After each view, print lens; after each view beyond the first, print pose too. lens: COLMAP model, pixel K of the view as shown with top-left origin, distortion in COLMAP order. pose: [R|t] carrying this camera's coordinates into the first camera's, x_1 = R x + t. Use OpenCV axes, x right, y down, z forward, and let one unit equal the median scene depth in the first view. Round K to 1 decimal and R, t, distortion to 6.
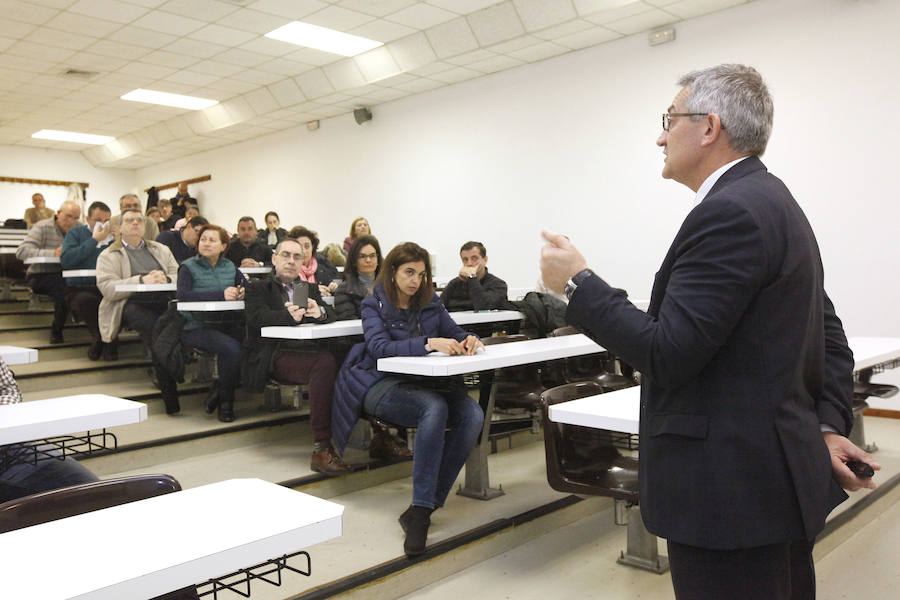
lens RADIAL K [[766.5, 0, 435.2], [0, 766.5, 290.1], [0, 0, 1]] dist [0.011768, 0.001948]
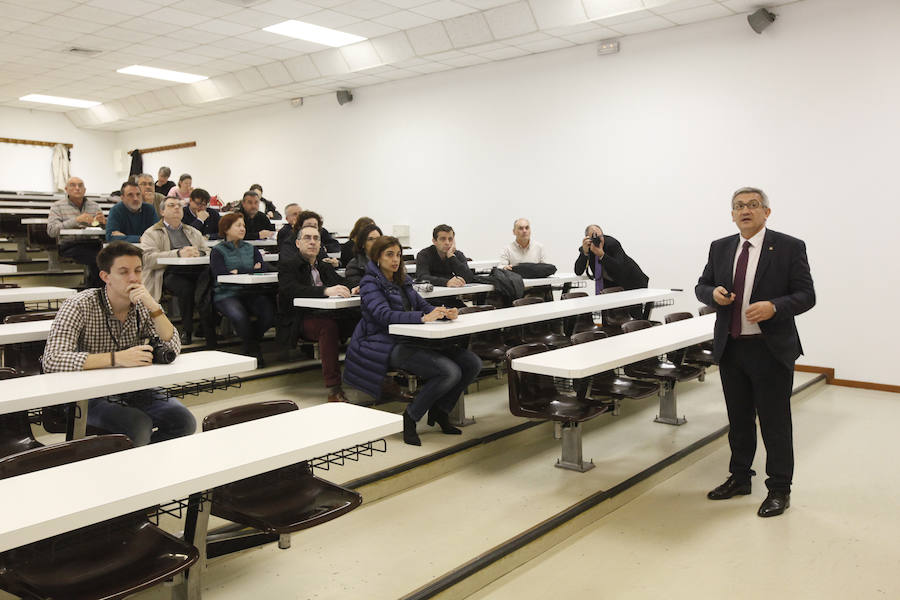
lens RADIAL K [[753.6, 0, 450.0], [0, 753.6, 300.0], [0, 0, 1]] dist [-0.006991, 0.006126]
pose [[0.997054, 0.011230, 0.075877, -0.034133], [-0.016858, 0.997120, 0.073948, -0.028717], [-0.074828, -0.075010, 0.994371, -0.178662]]
